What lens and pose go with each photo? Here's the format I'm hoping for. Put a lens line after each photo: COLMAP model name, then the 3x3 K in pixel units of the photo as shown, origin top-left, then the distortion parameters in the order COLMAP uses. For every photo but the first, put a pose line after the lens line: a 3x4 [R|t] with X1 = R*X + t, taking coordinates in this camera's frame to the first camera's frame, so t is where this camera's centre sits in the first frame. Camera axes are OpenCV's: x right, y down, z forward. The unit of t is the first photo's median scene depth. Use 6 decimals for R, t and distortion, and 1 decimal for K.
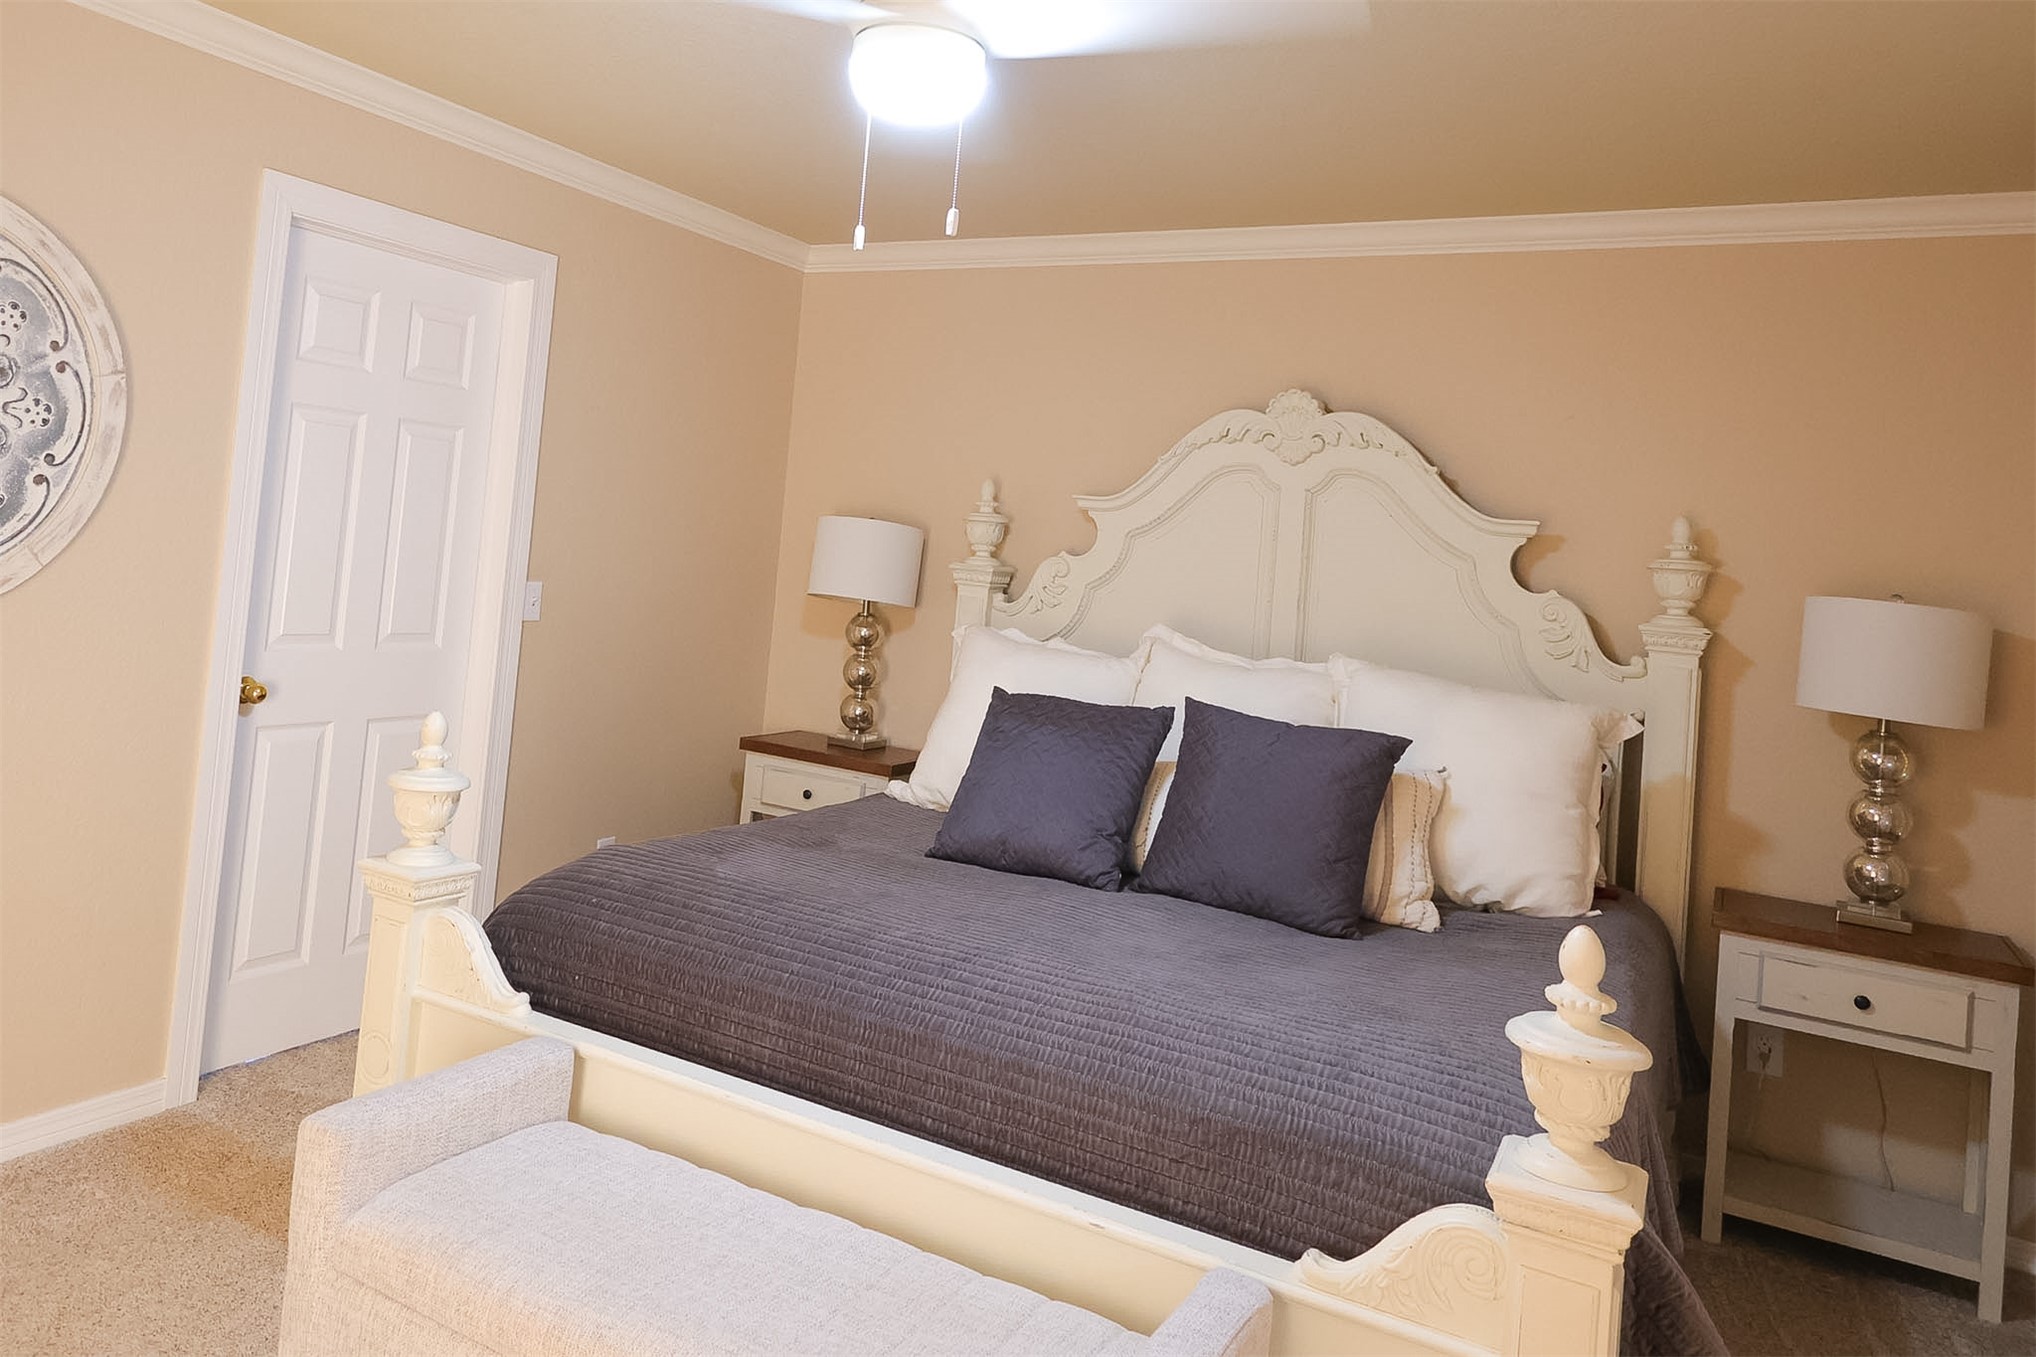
lens RADIAL K [[1483.9, 0, 1013.7], [0, 1483.9, 467.5], [0, 0, 1]] dist [-0.002456, -0.003817]
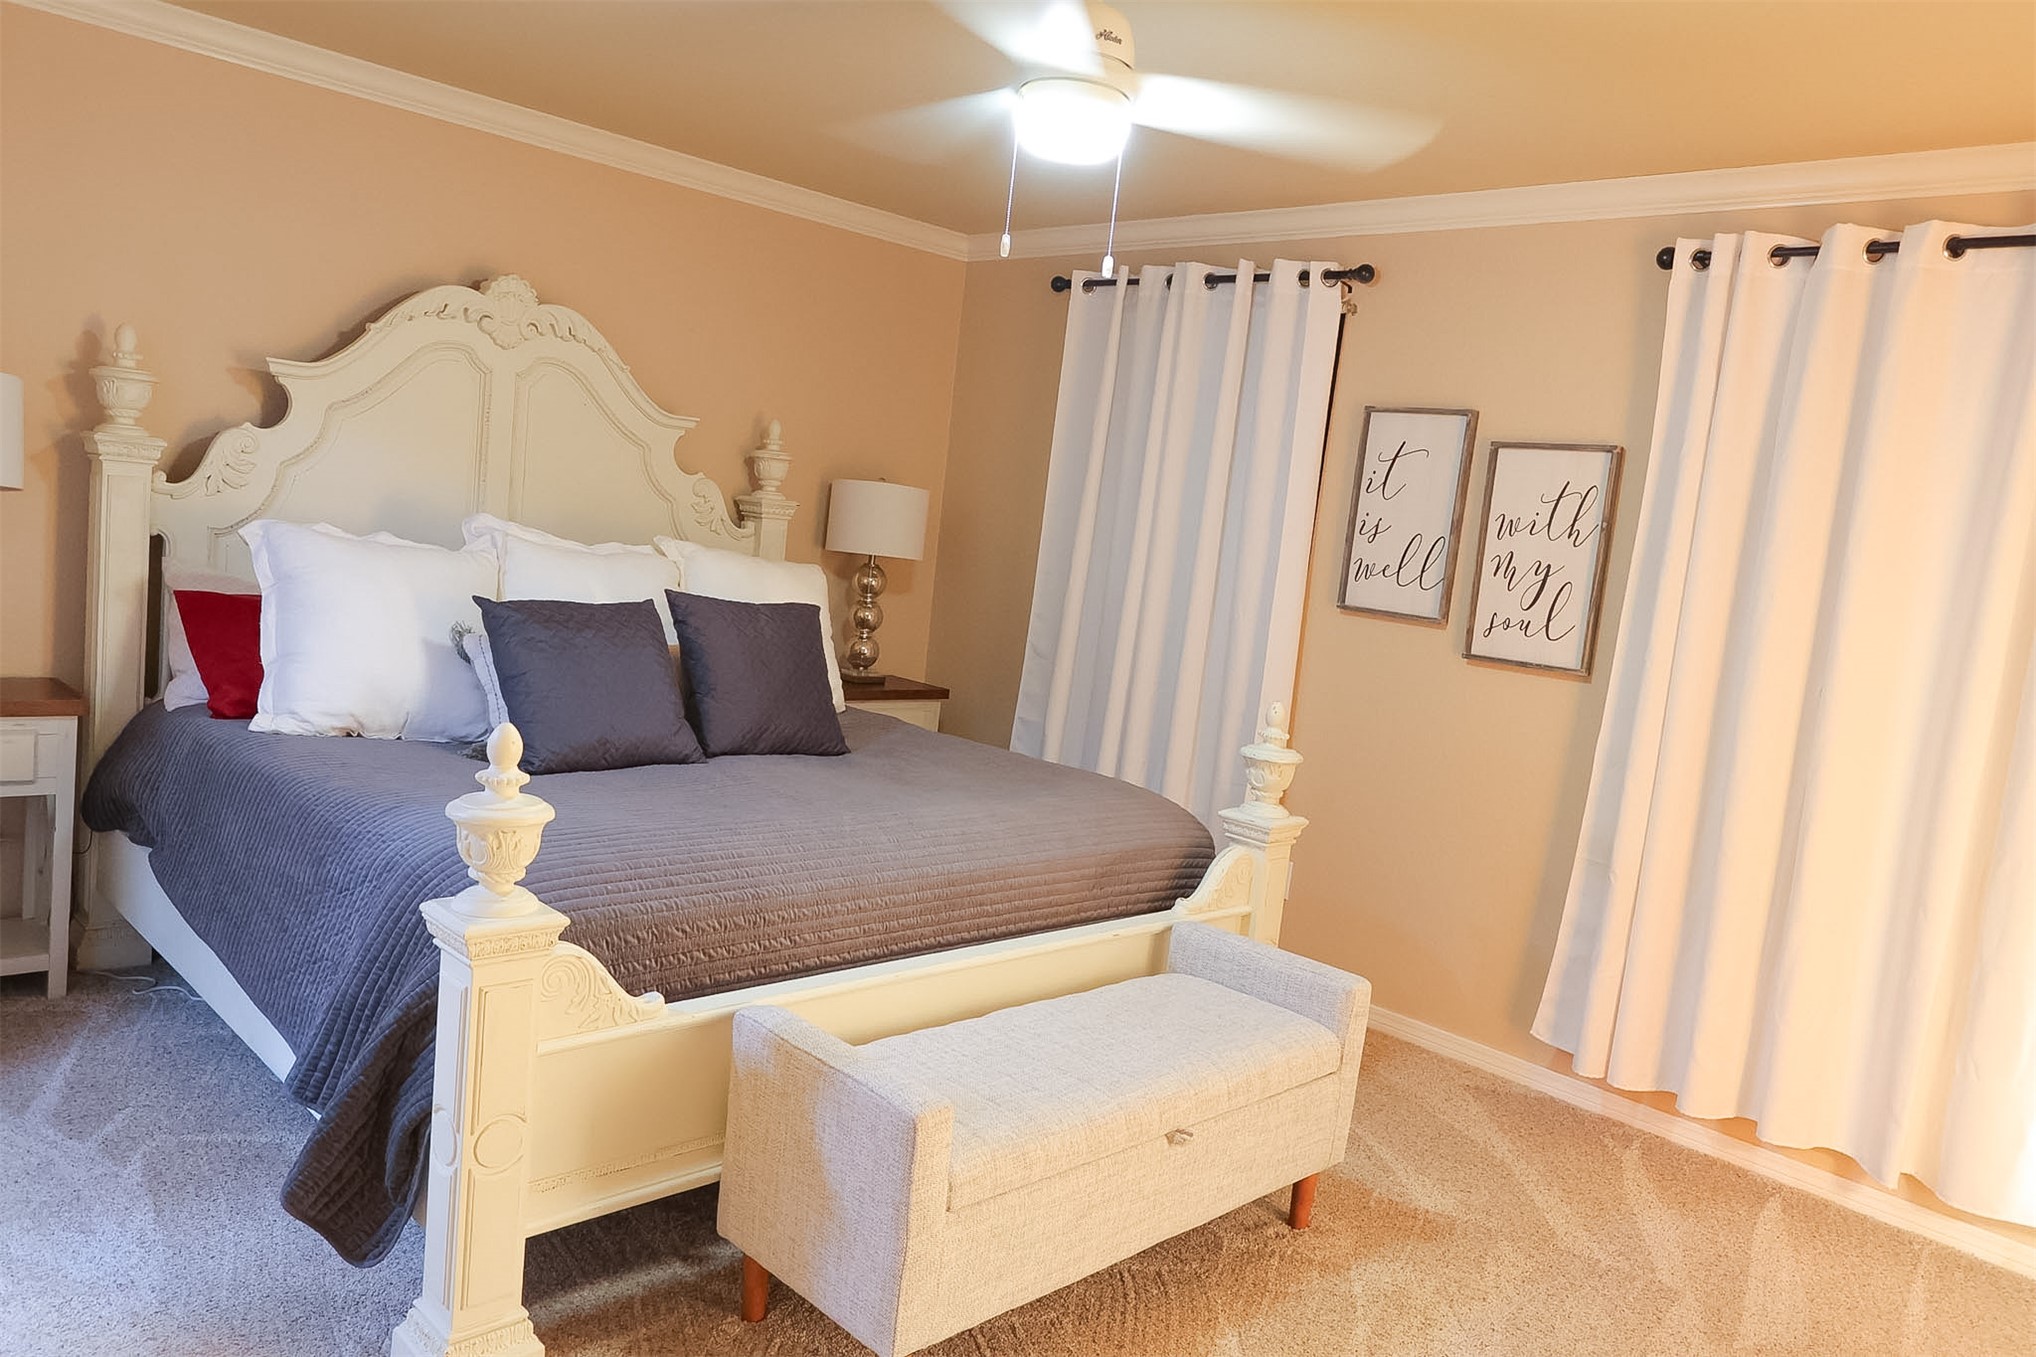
lens RADIAL K [[1372.2, 0, 1012.7], [0, 1372.2, 678.4], [0, 0, 1]] dist [-0.000925, 0.002221]
pose [[0.282607, -0.168656, 0.944292, -0.701763], [-0.140995, 0.966426, 0.214806, -0.037733], [-0.948817, -0.193846, 0.249339, 0.404525]]
